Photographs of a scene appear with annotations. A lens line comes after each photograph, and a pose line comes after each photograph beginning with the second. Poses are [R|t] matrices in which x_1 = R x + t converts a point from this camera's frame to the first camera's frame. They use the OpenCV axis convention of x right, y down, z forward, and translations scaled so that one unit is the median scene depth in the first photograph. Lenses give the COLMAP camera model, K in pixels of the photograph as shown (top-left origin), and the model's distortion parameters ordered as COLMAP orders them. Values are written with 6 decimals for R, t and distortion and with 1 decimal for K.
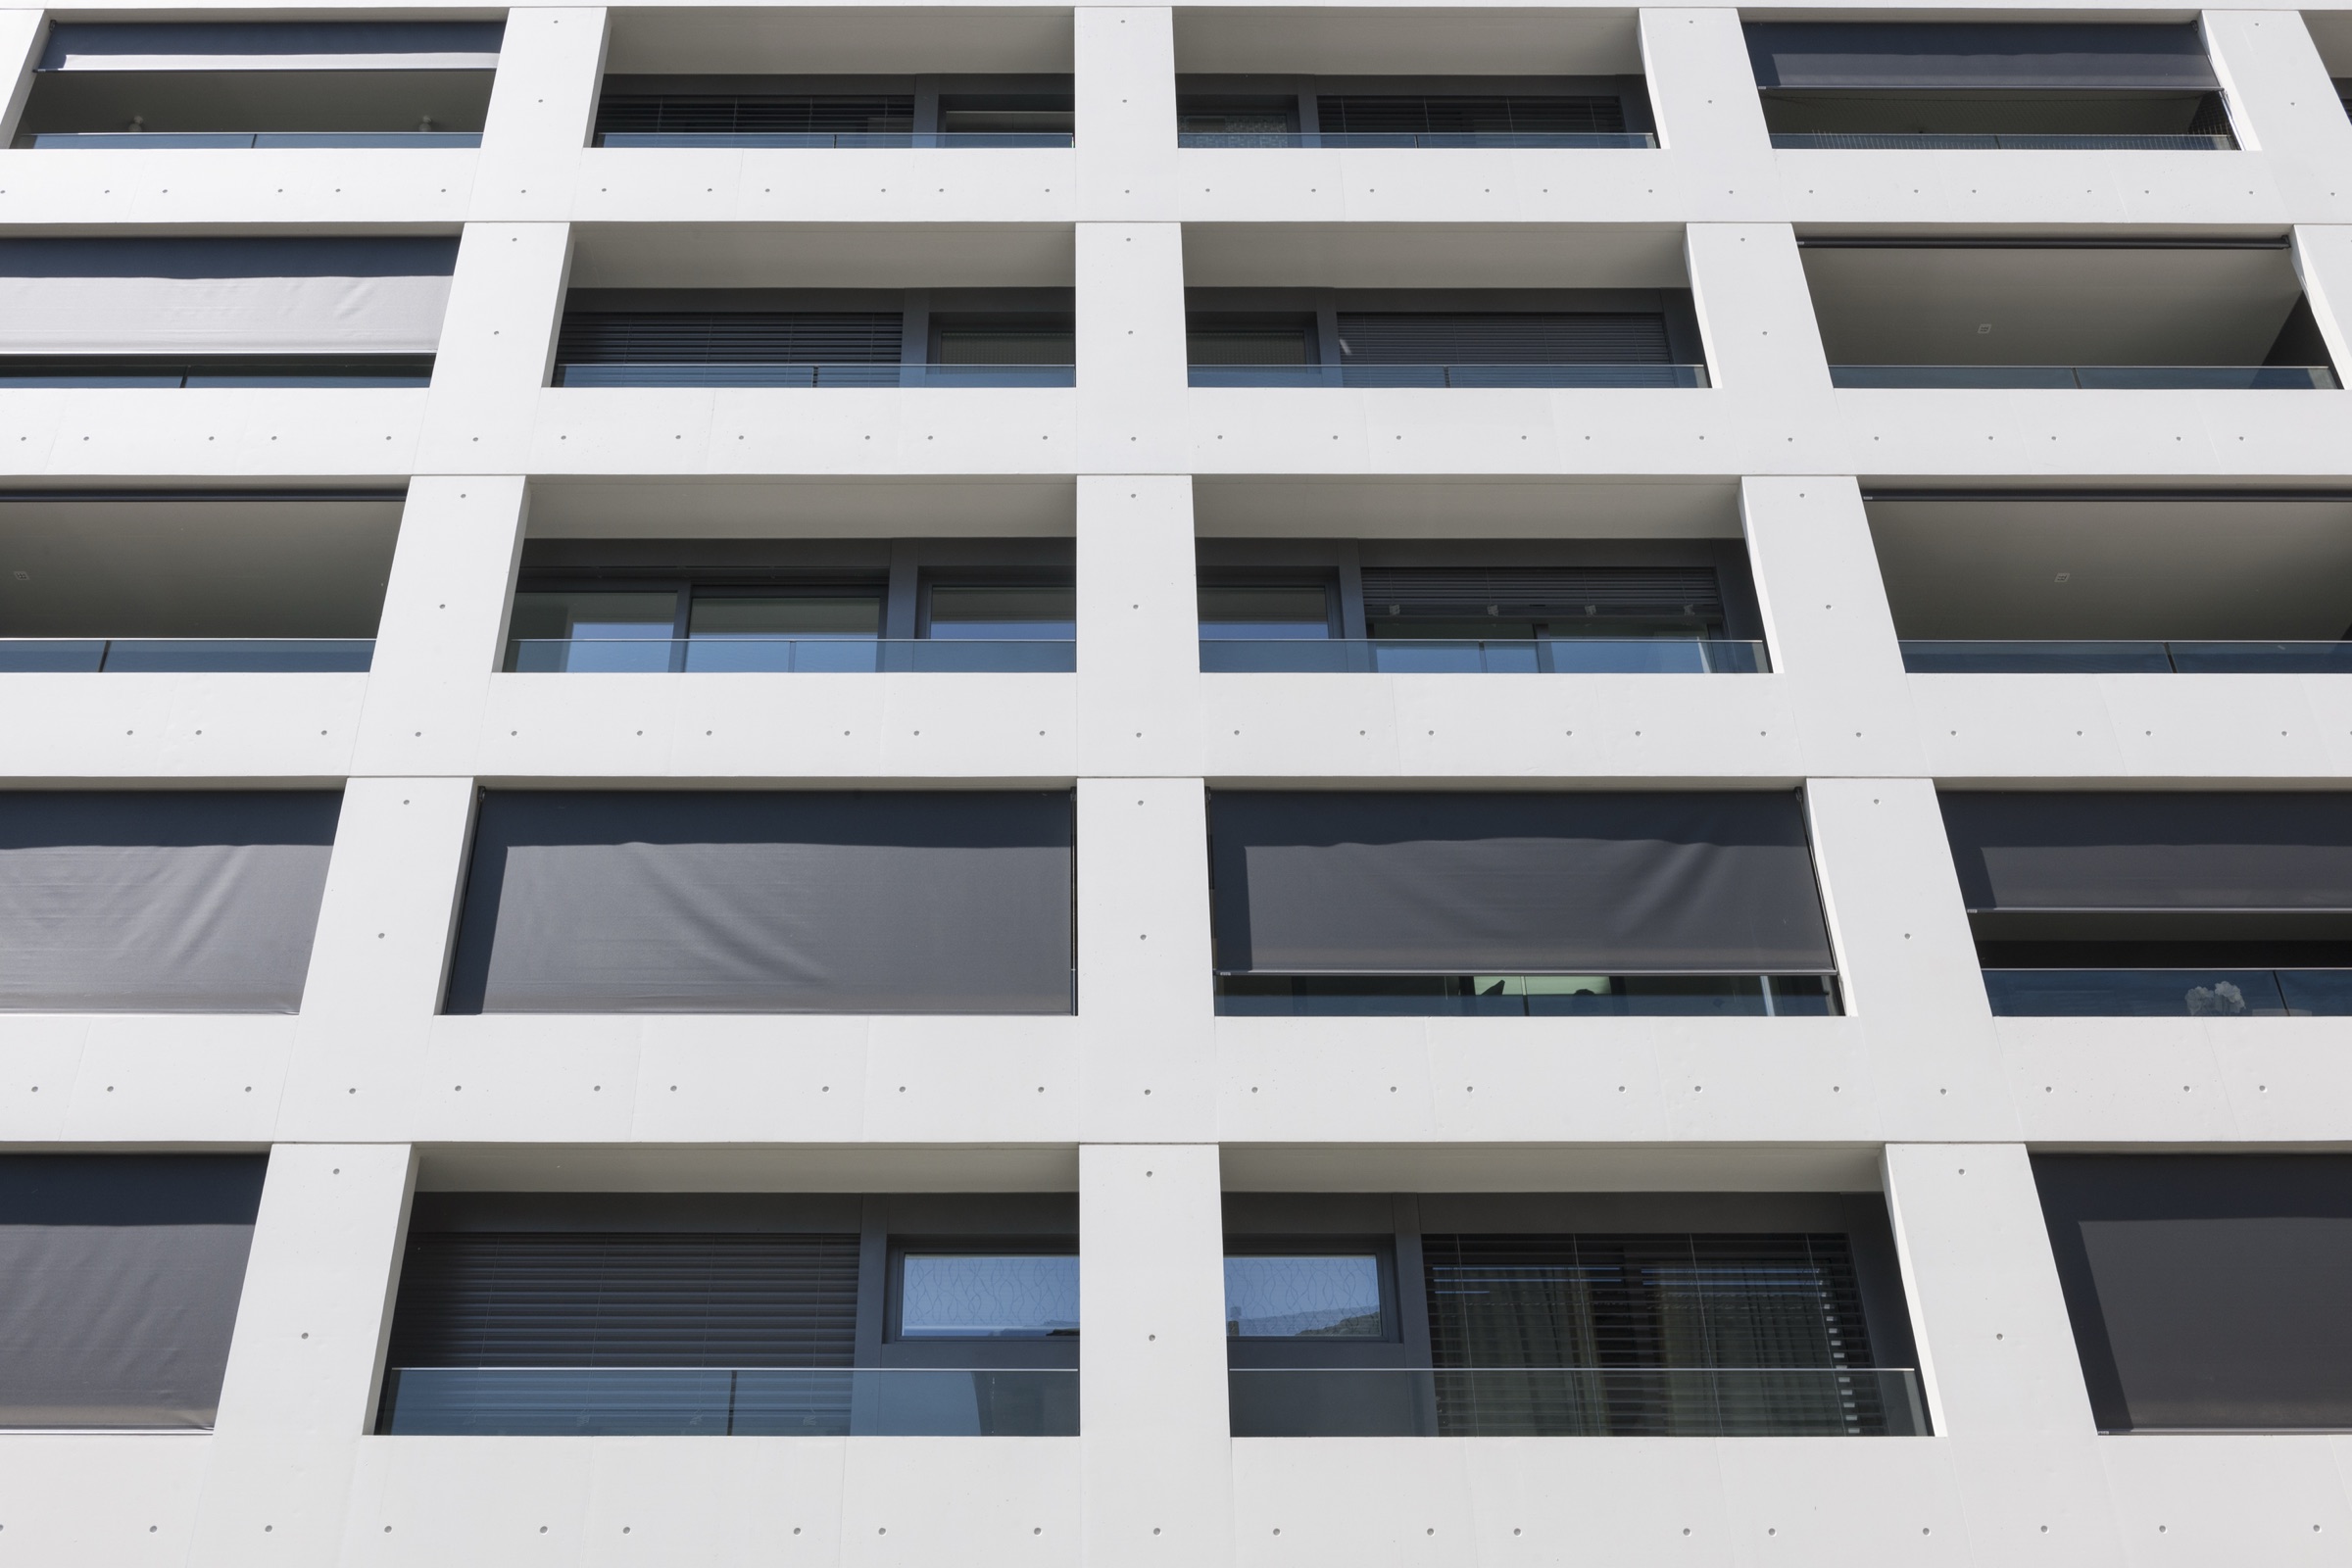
lens RADIAL K [[2335.8, 0, 1176.0], [0, 2335.8, 784.0], [0, 0, 1]] dist [-0.013506, -0.008121]
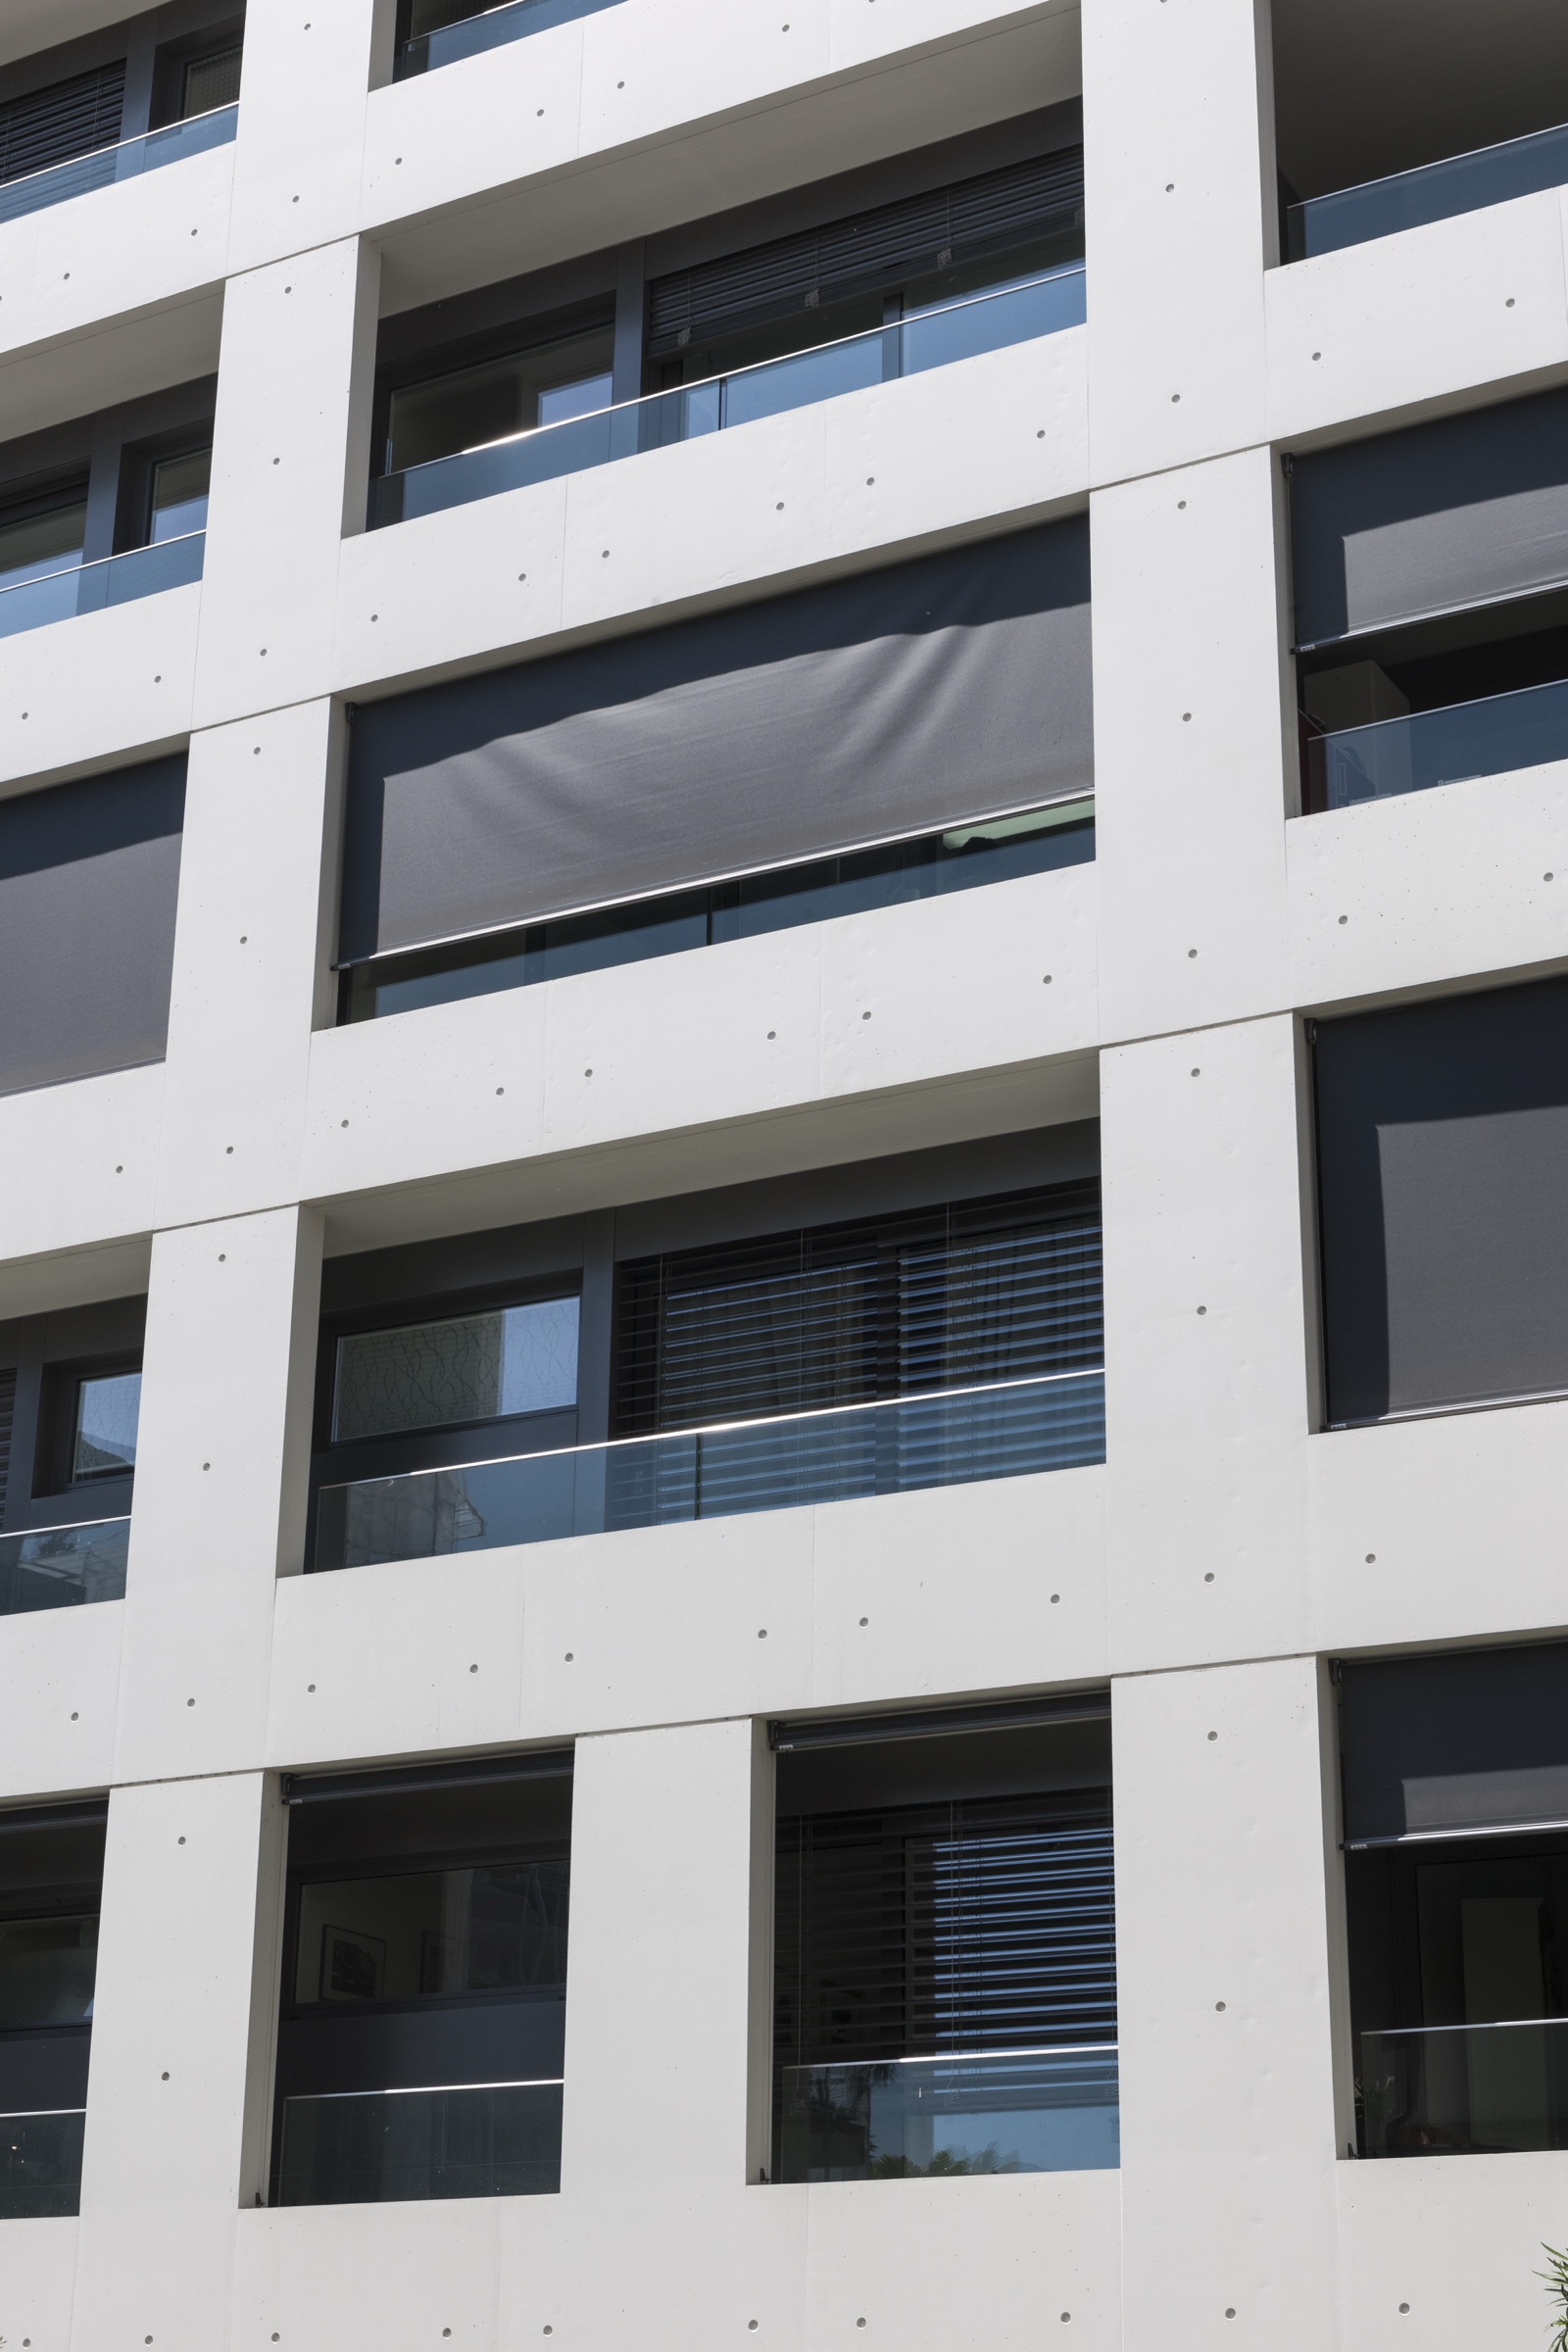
lens RADIAL K [[3747.2, 0, 784.0], [0, 3747.2, 1176.0], [0, 0, 1]] dist [0.057642, 0.029914]
pose [[0.873359, -0.160722, -0.459796, 0.646932], [0.254985, 0.955168, 0.150451, 0.001762], [0.415002, -0.248639, 0.875187, -0.008065]]
